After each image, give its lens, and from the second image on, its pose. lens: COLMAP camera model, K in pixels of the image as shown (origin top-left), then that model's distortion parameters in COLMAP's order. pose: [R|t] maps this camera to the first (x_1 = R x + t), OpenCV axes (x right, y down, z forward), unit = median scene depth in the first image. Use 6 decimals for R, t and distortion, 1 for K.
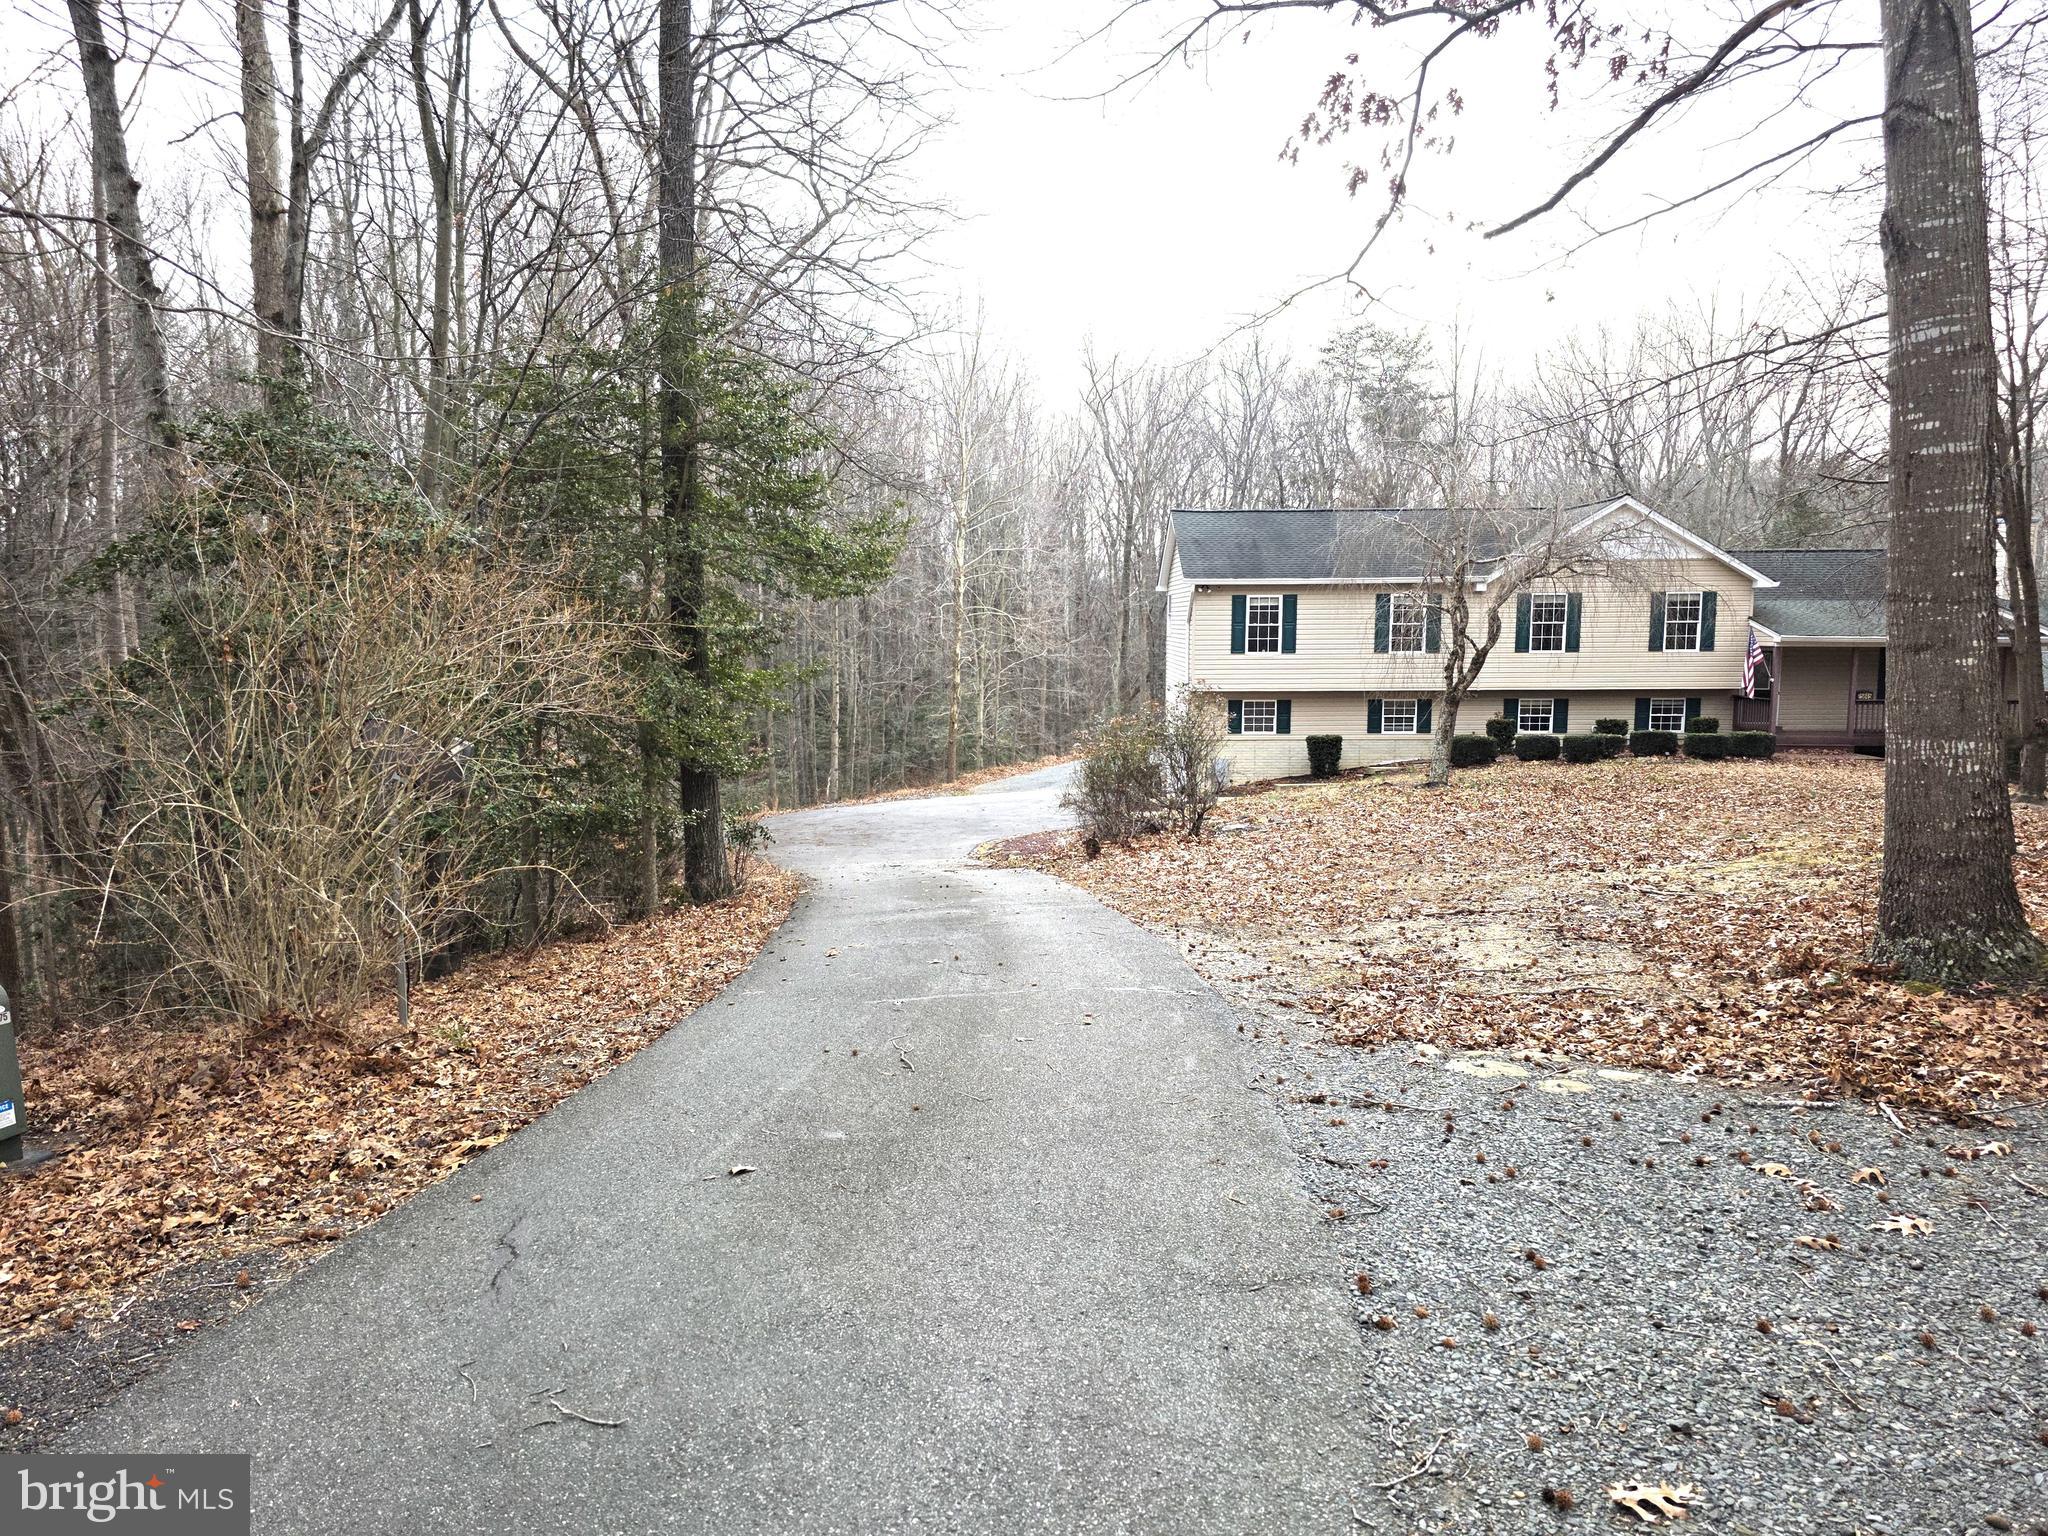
lens RADIAL K [[1378.6, 0, 1024.0], [0, 1378.6, 768.0], [0, 0, 1]] dist [0.061170, -0.053035]
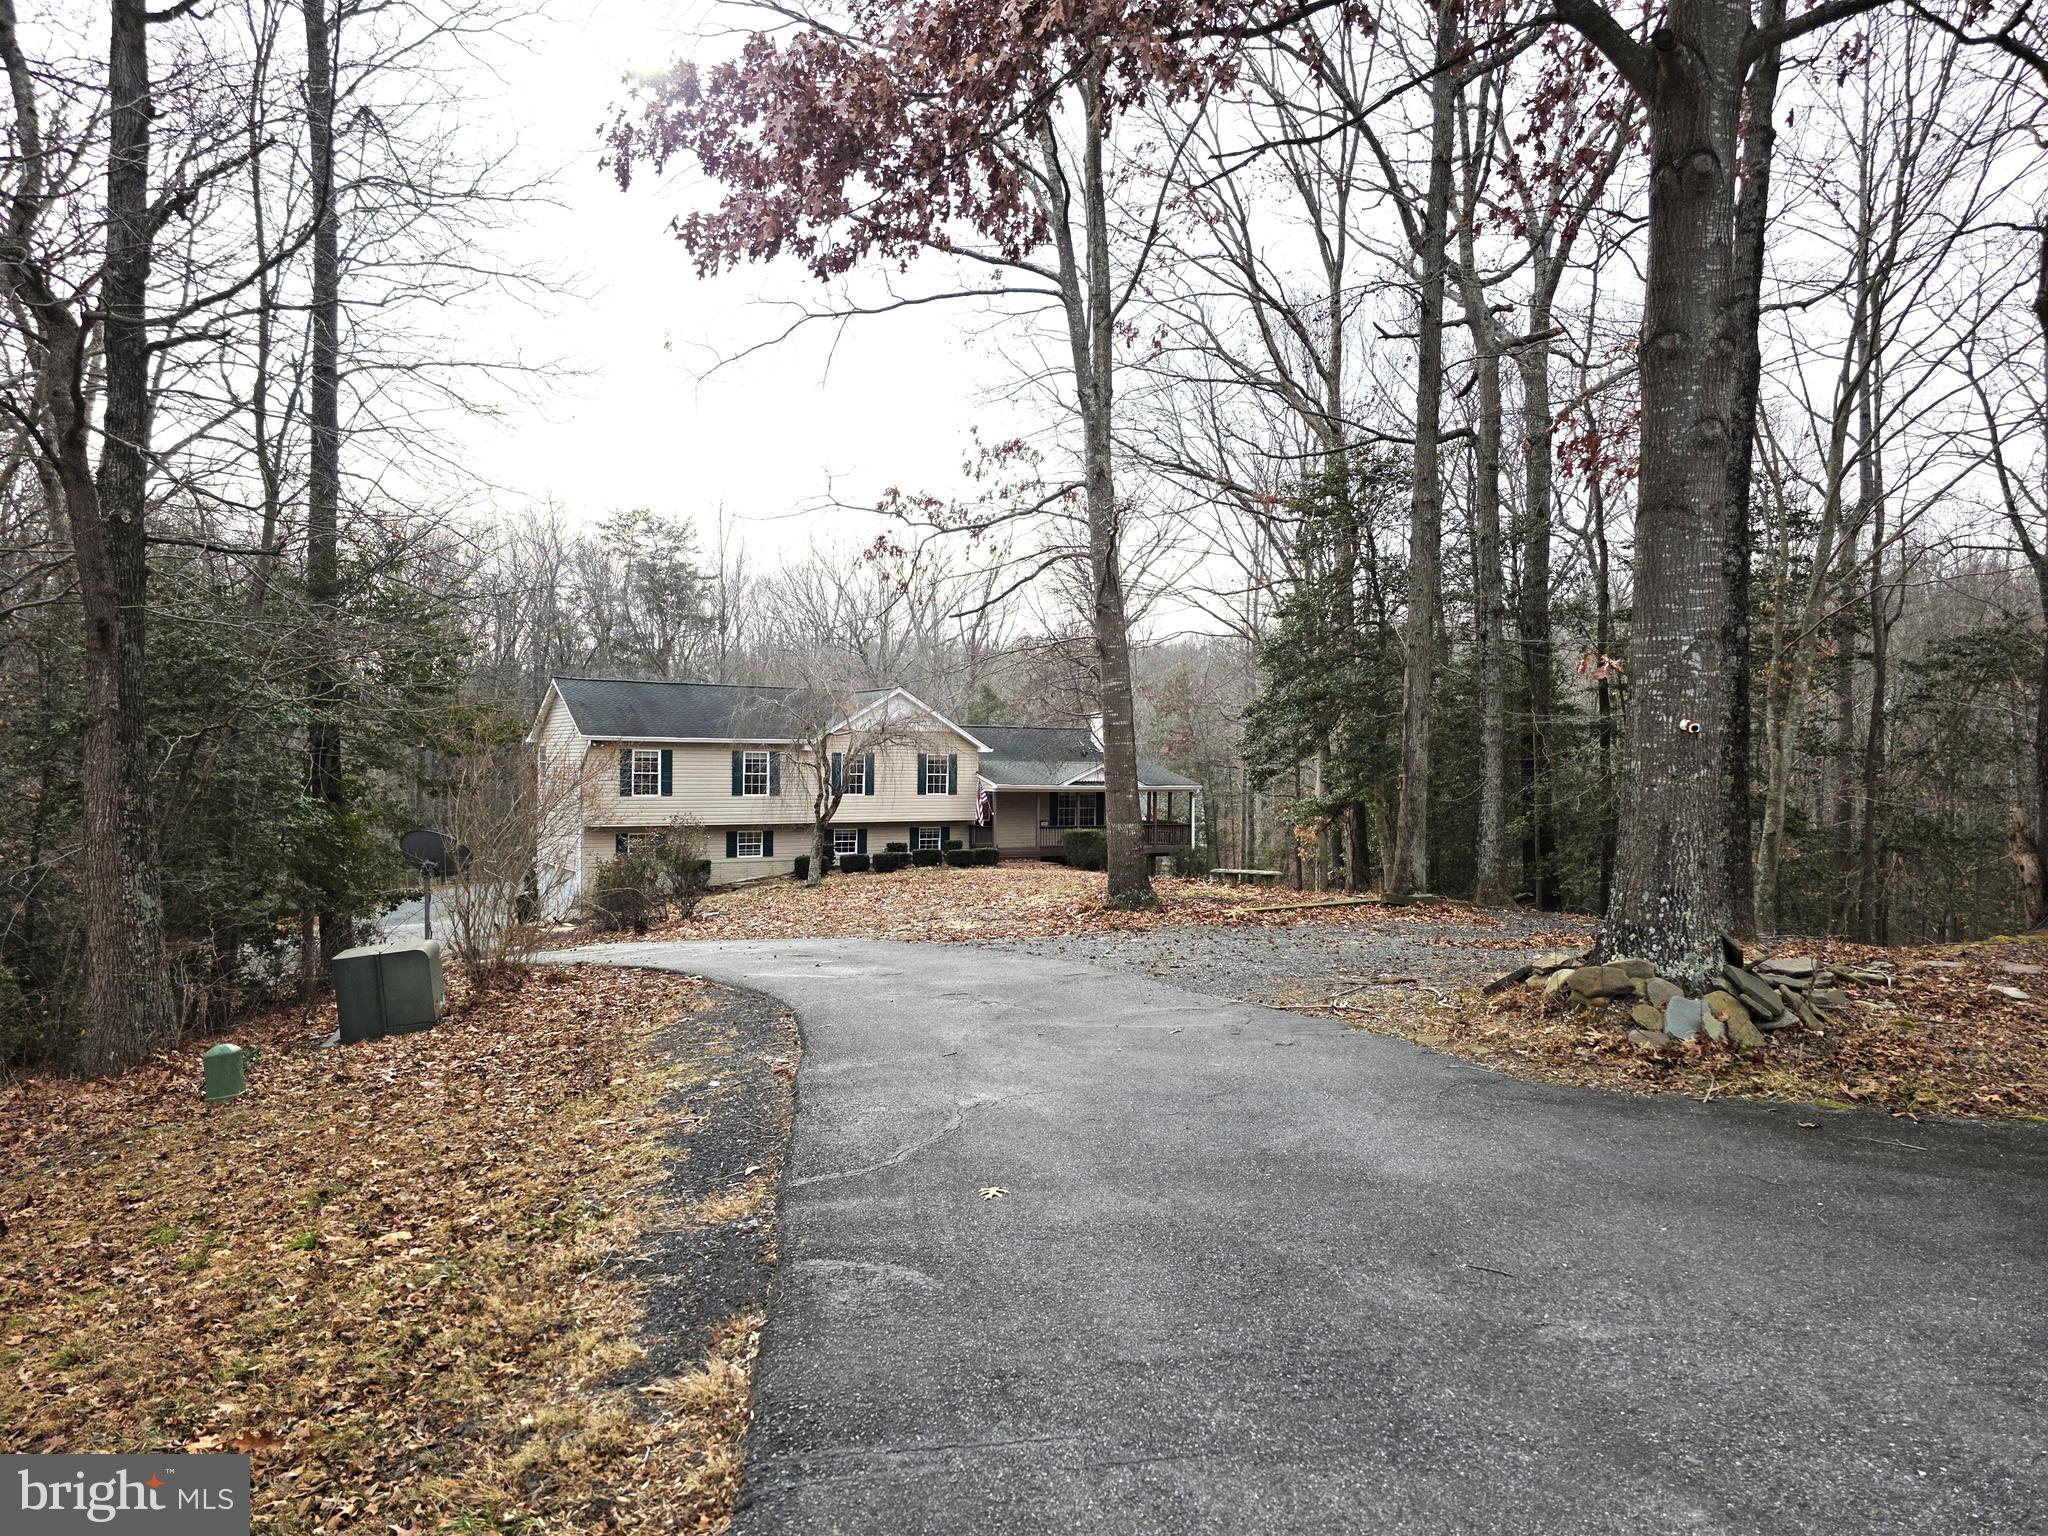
lens RADIAL K [[1340.4, 0, 1024.0], [0, 1340.4, 768.0], [0, 0, 1]] dist [0.185744, -0.000117]
pose [[0.852771, 0.010086, 0.522187, -0.181507], [0.044448, 0.994785, -0.091801, 0.020852], [-0.520390, 0.101496, 0.847876, -0.234152]]
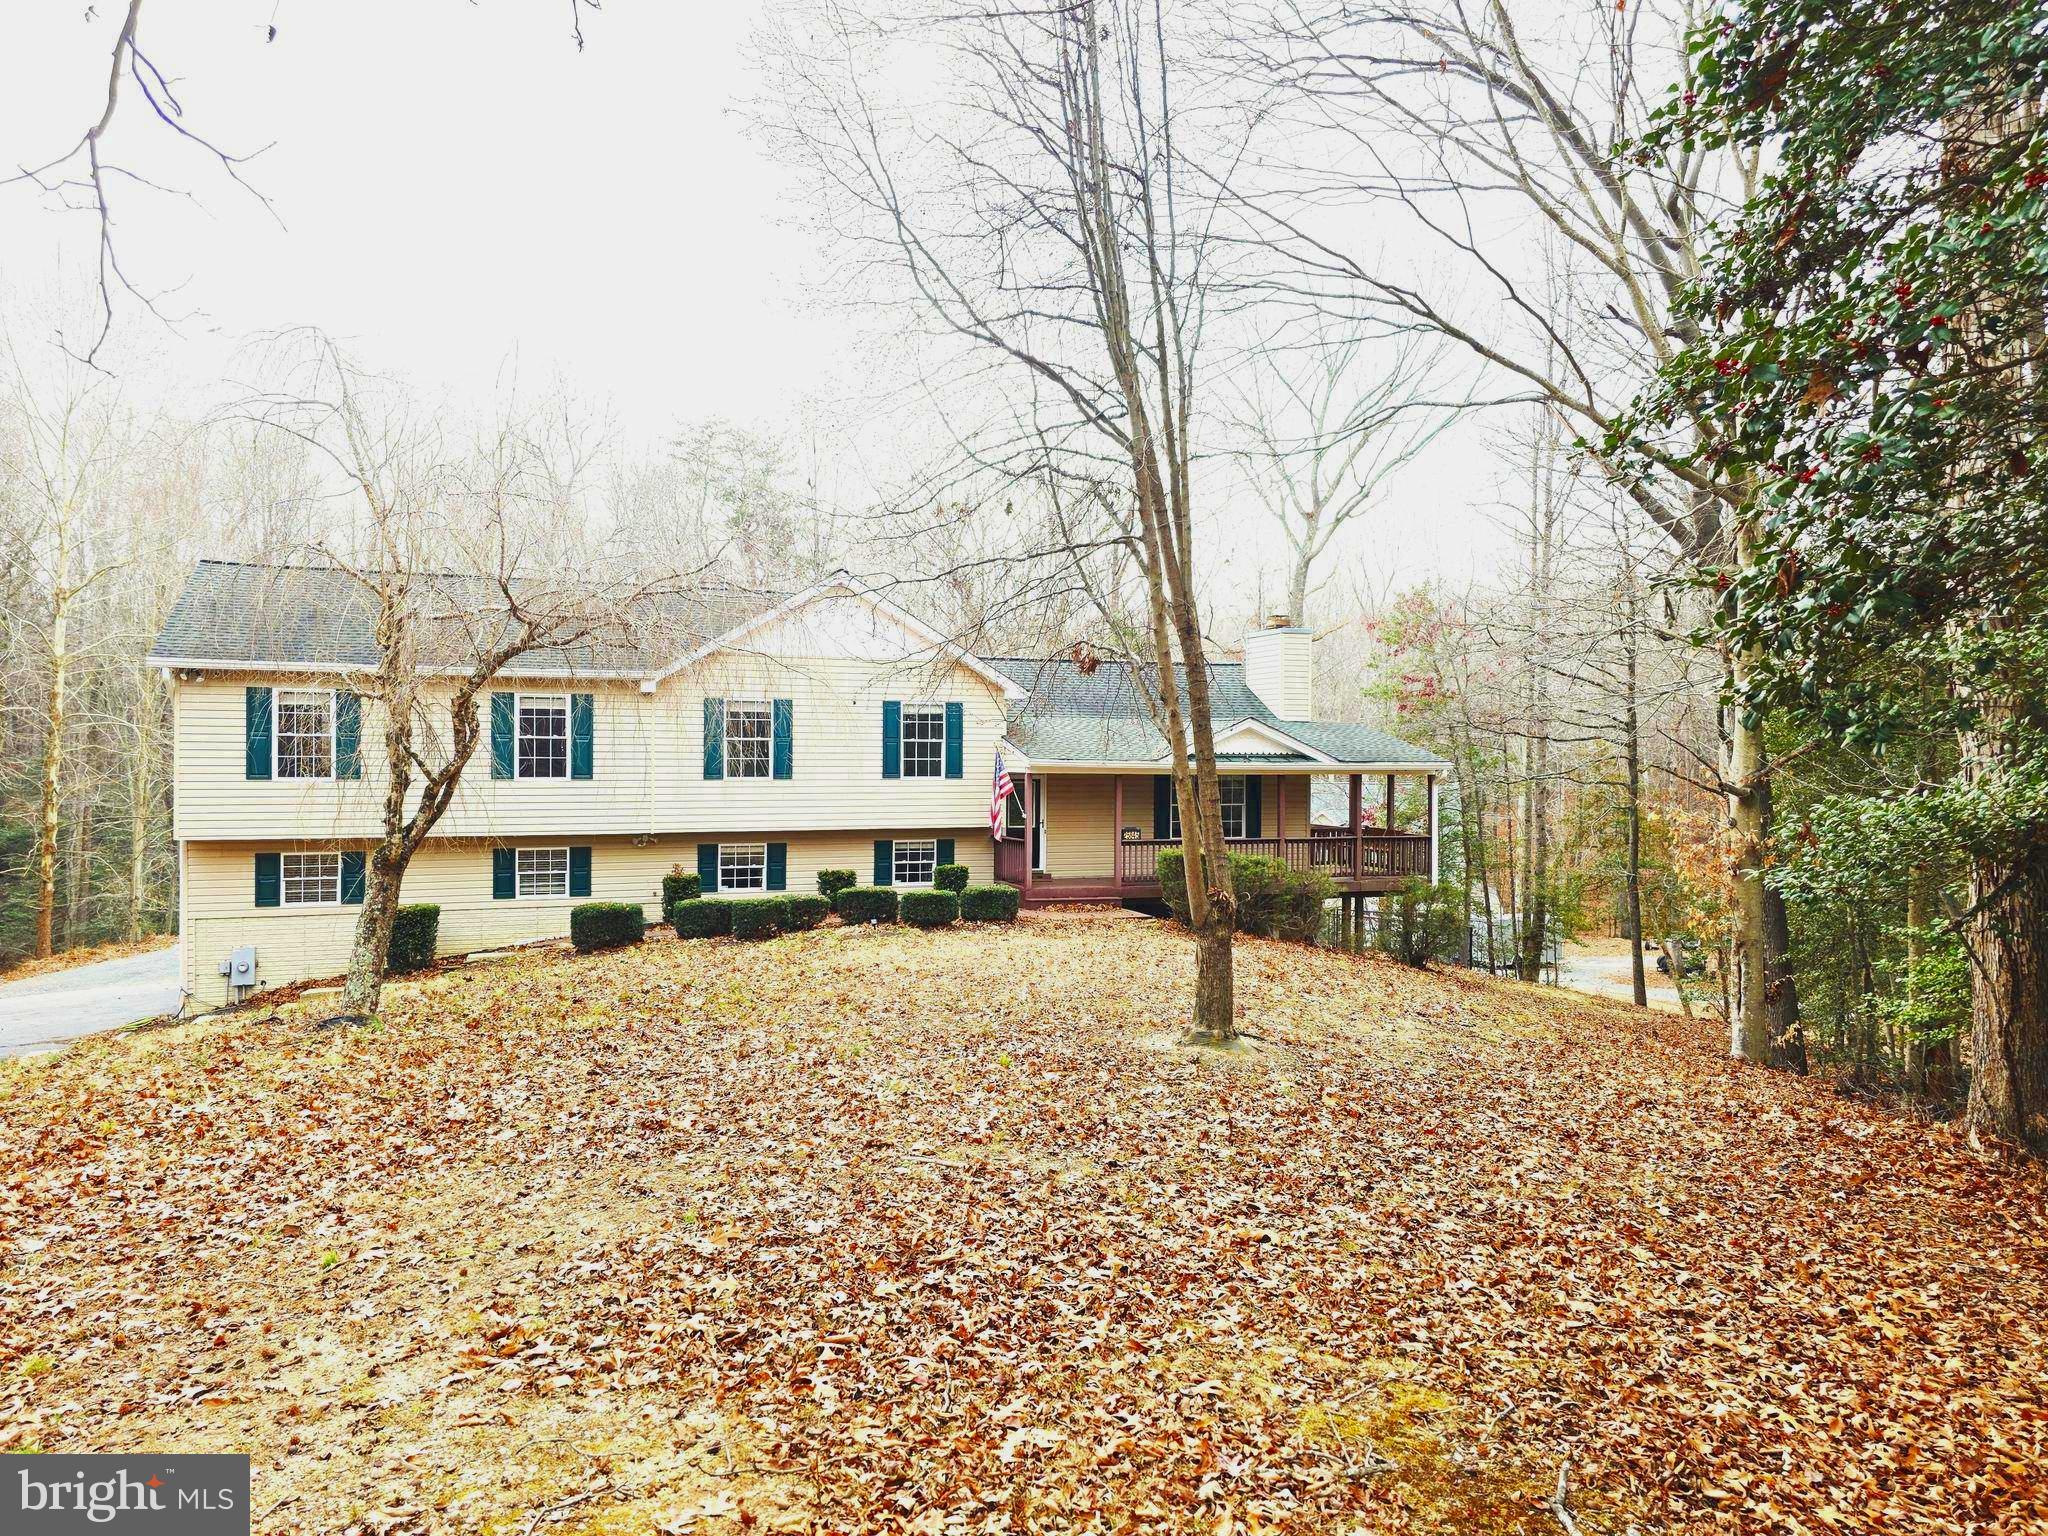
lens RADIAL K [[1378.6, 0, 1024.0], [0, 1378.6, 768.0], [0, 0, 1]] dist [0.061170, -0.053035]
pose [[0.927406, 0.005614, 0.374015, 0.240938], [0.027990, 0.996043, -0.084355, -0.024538], [-0.373009, 0.088700, 0.923578, 0.281908]]
